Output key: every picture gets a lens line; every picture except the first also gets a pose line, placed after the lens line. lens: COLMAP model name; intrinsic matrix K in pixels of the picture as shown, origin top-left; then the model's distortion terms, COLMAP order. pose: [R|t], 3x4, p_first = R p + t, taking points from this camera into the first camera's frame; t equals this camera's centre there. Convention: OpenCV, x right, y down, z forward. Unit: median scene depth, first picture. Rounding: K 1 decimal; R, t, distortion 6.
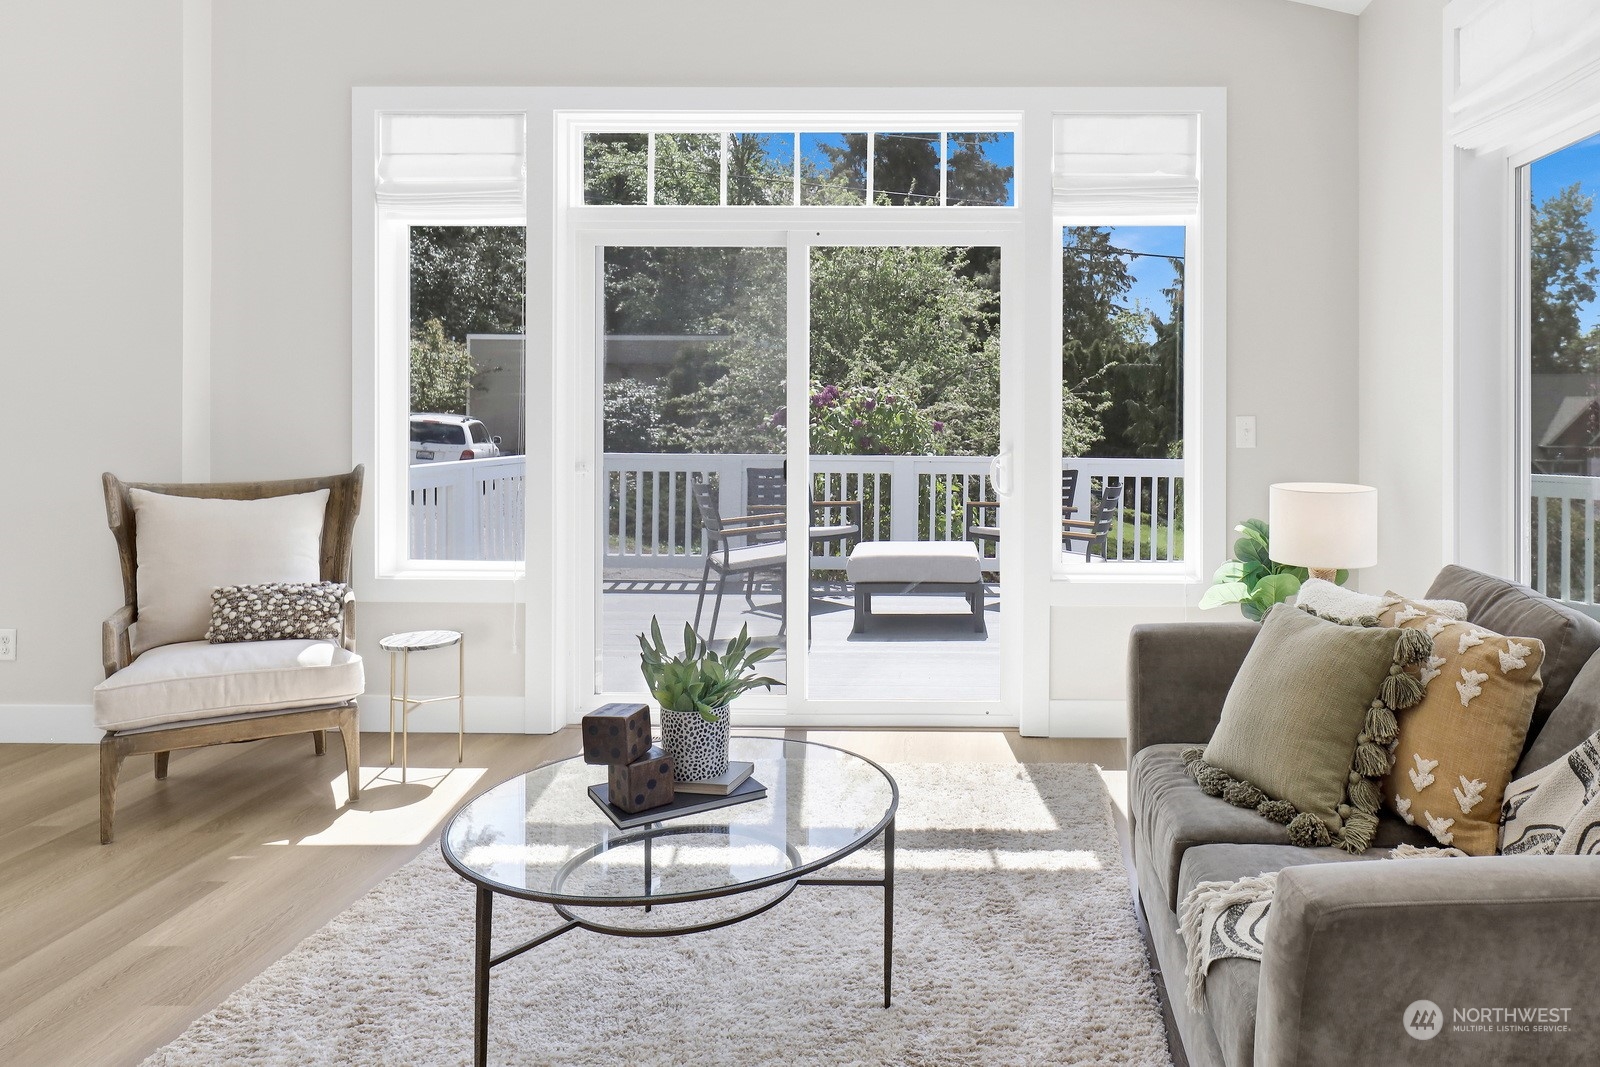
lens RADIAL K [[1106.1, 0, 800.1], [0, 1106.1, 394.2], [0, 0, 1]] dist [-0.003146, -0.001687]
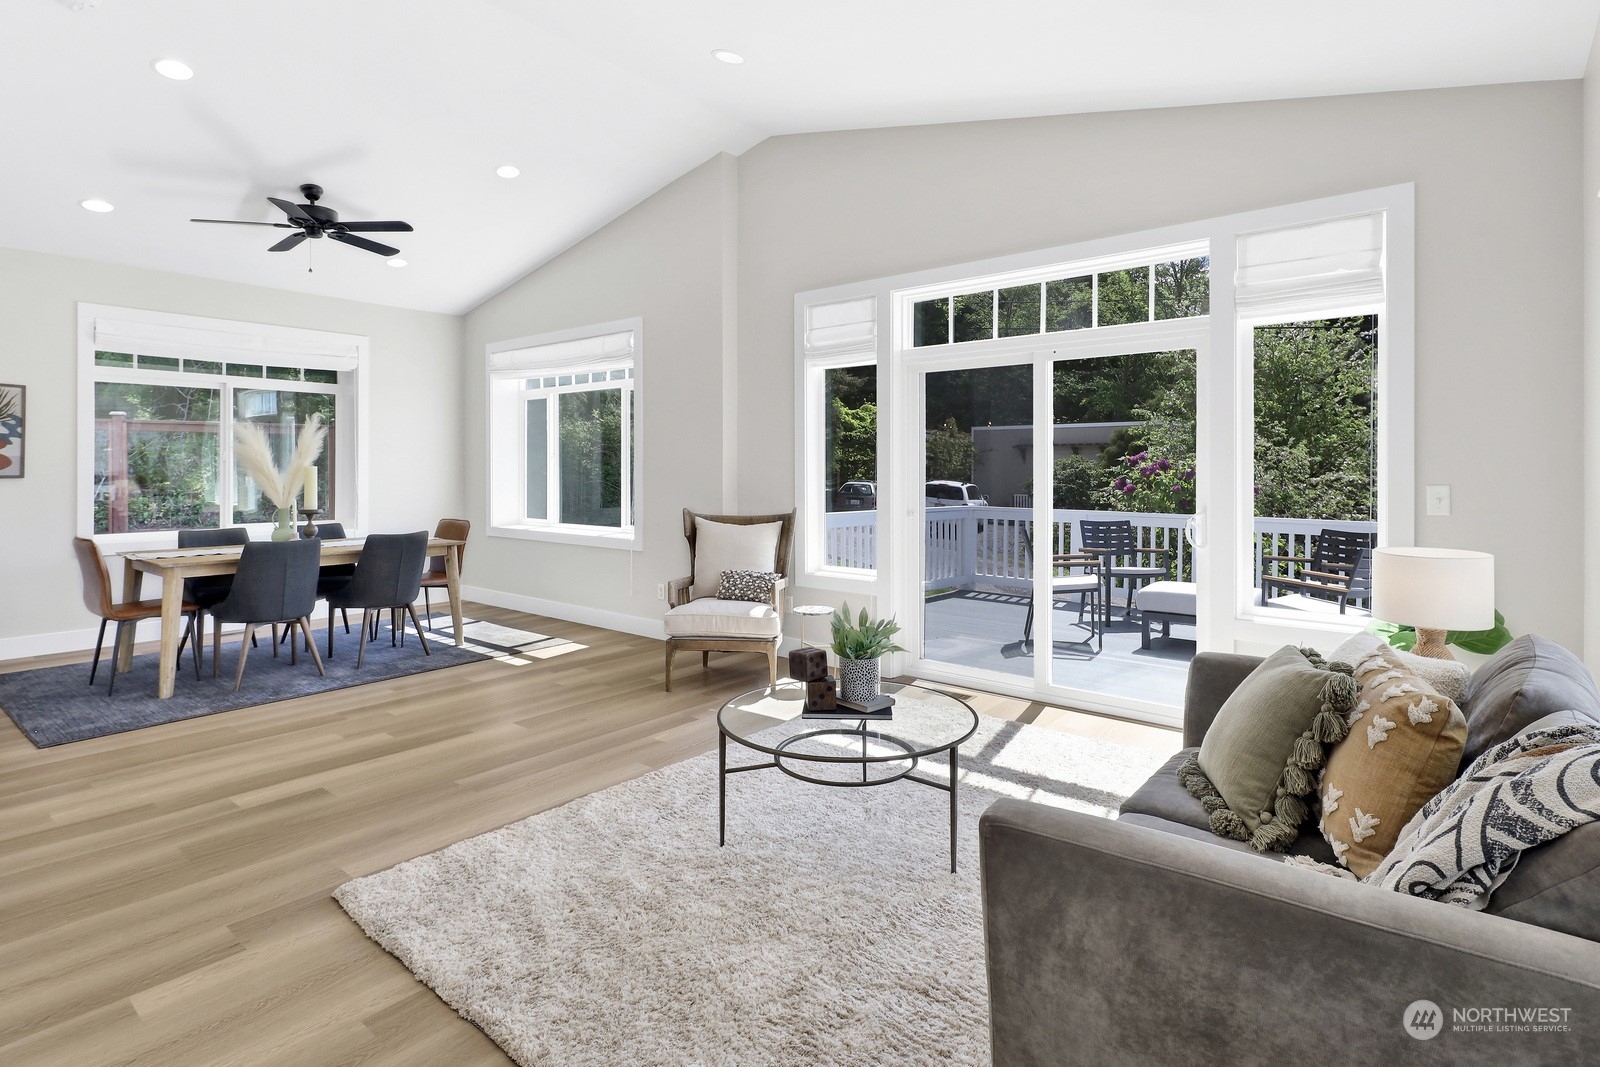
lens RADIAL K [[802.3, 0, 803.0], [0, 802.3, 466.9], [0, 0, 1]] dist [0.003630, -0.000846]
pose [[0.780023, -0.004446, -0.625735, 0.425422], [0.005086, 0.999987, -0.000764, -0.000888], [0.625730, -0.002587, 0.780036, 0.010514]]
